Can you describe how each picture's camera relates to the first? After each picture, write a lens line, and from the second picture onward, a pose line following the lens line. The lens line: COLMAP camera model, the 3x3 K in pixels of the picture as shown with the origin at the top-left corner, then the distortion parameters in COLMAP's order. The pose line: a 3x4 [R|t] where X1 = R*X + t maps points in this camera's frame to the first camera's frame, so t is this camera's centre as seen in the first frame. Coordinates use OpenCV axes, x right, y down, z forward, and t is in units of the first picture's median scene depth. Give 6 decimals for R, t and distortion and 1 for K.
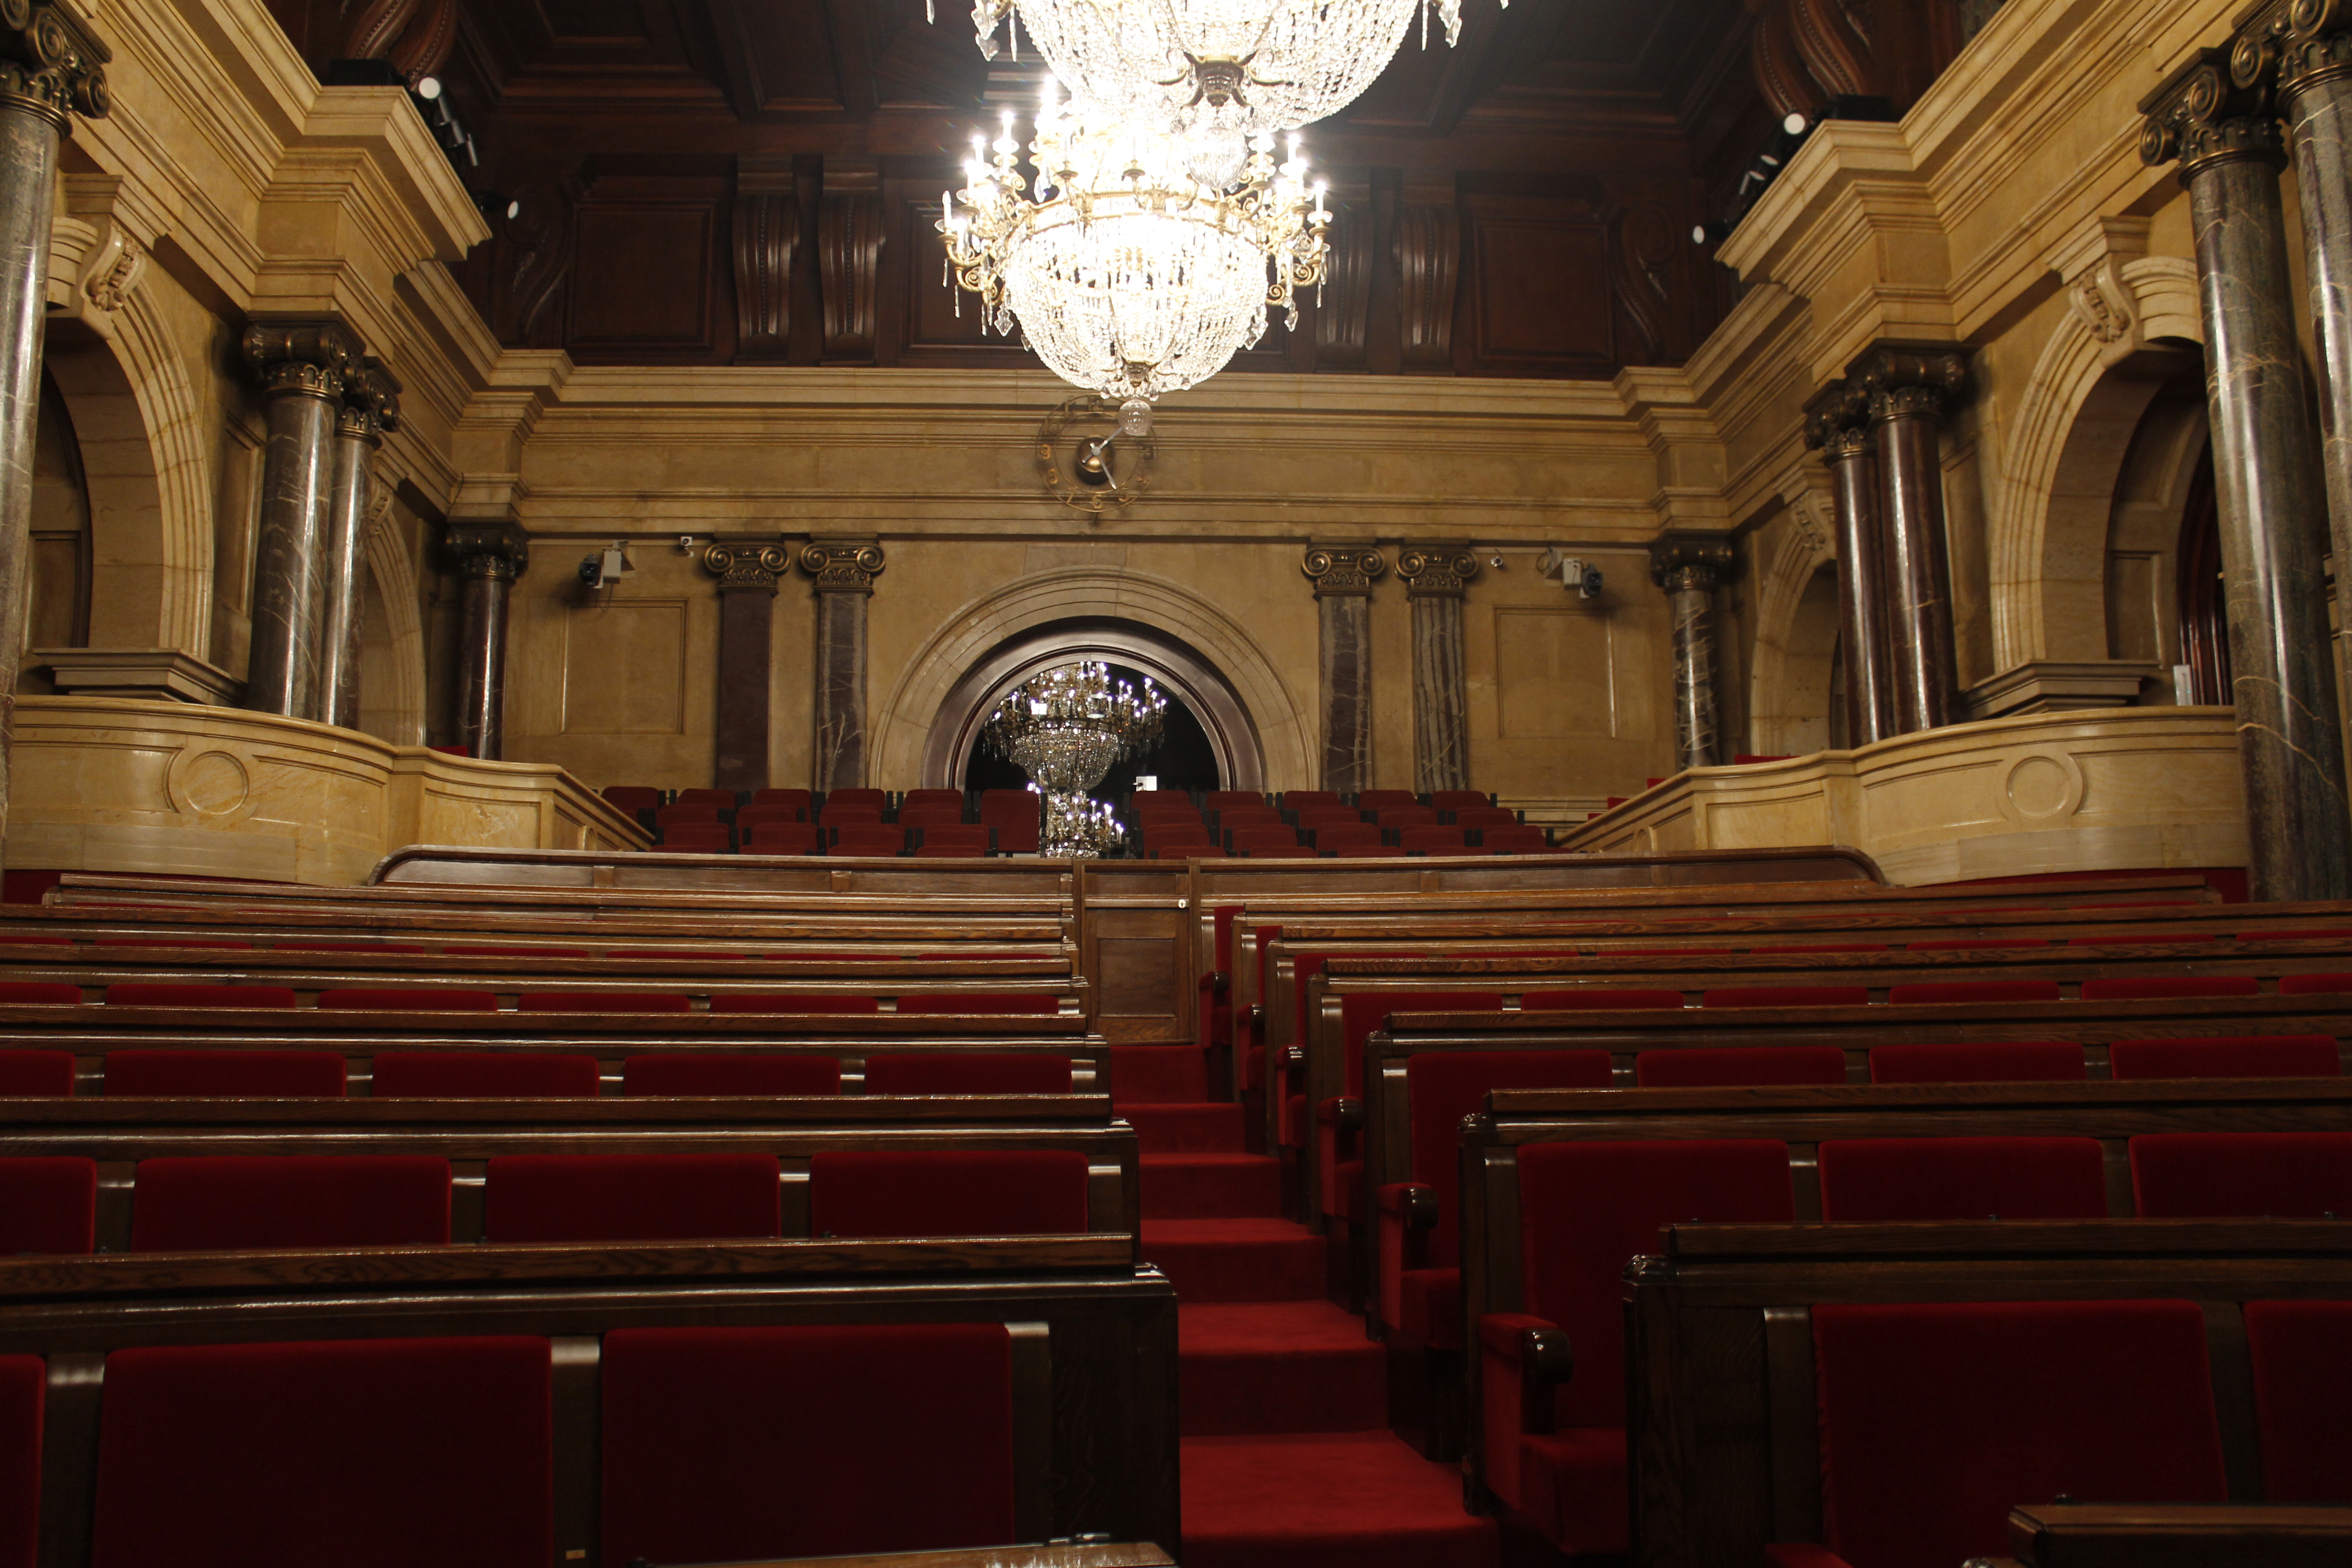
lens RADIAL K [[2156.8, 0, 1176.0], [0, 2156.8, 784.0], [0, 0, 1]] dist [-0.163665, 0.172625]
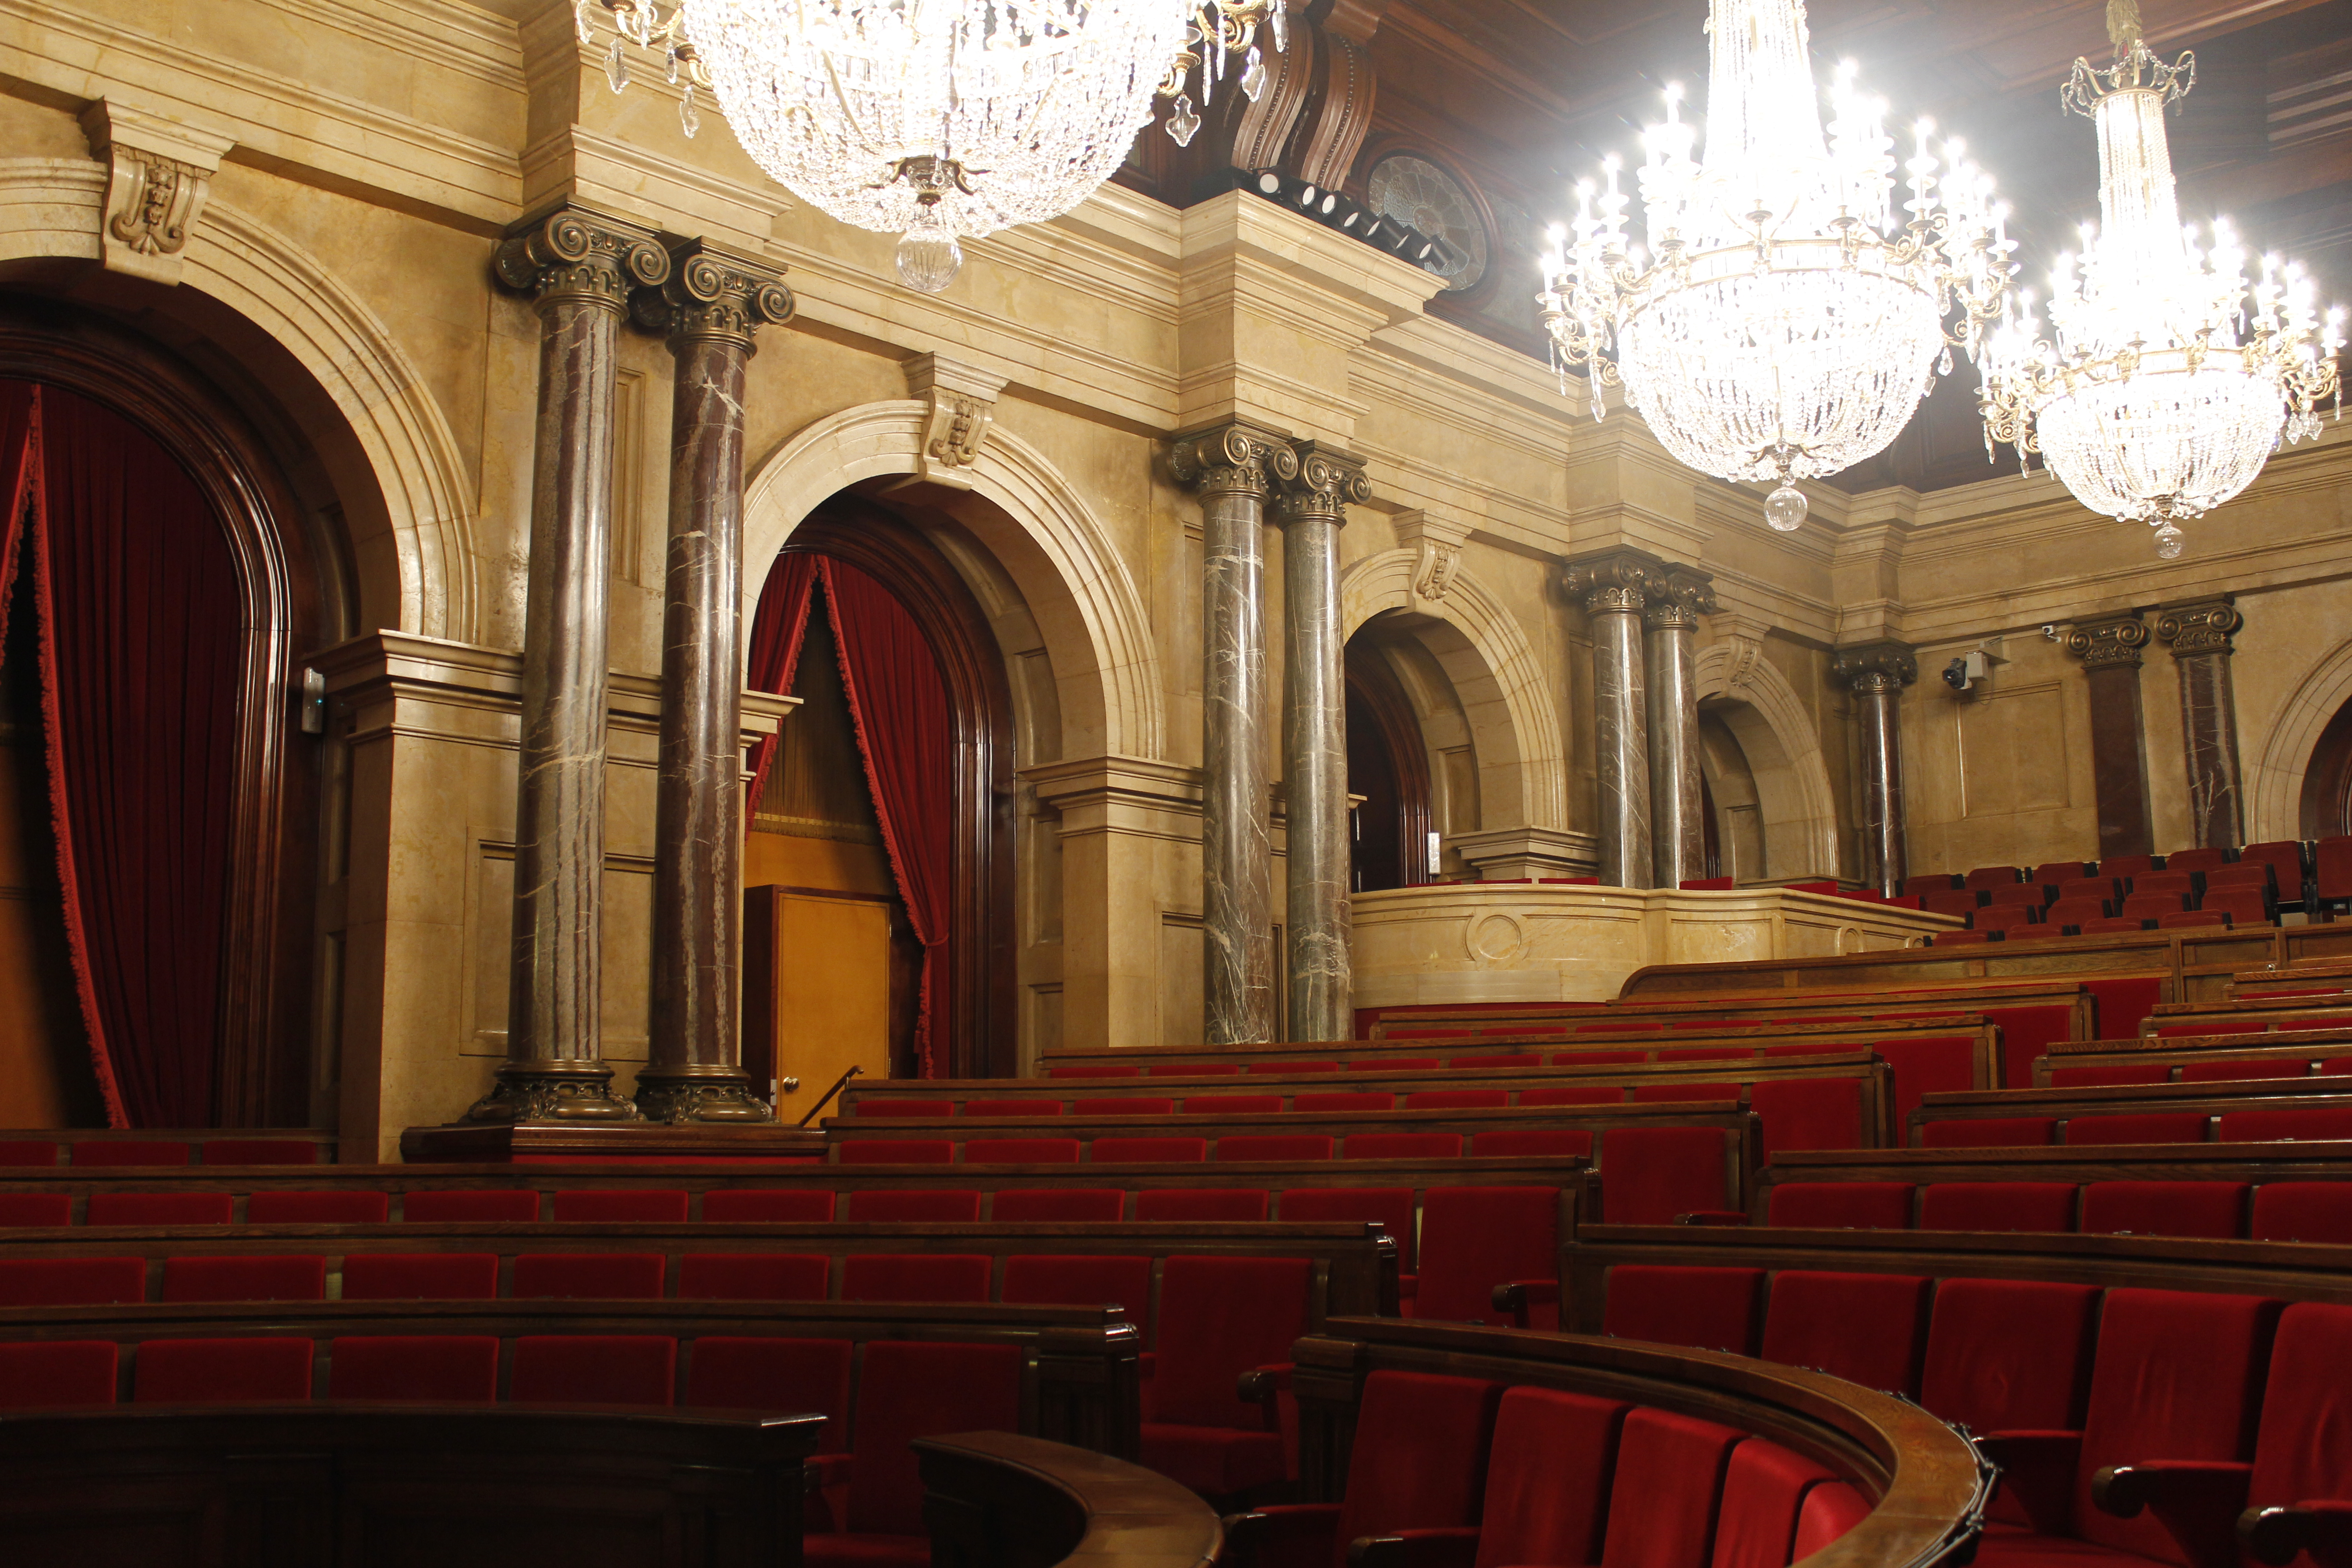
lens RADIAL K [[2381.7, 0, 1176.0], [0, 2381.7, 784.0], [0, 0, 1]] dist [0.000607, 0.004767]
pose [[0.691054, -0.117724, -0.713151, 0.322157], [0.116943, 0.991858, -0.050412, -0.027369], [0.713280, -0.048561, 0.699195, -0.166961]]
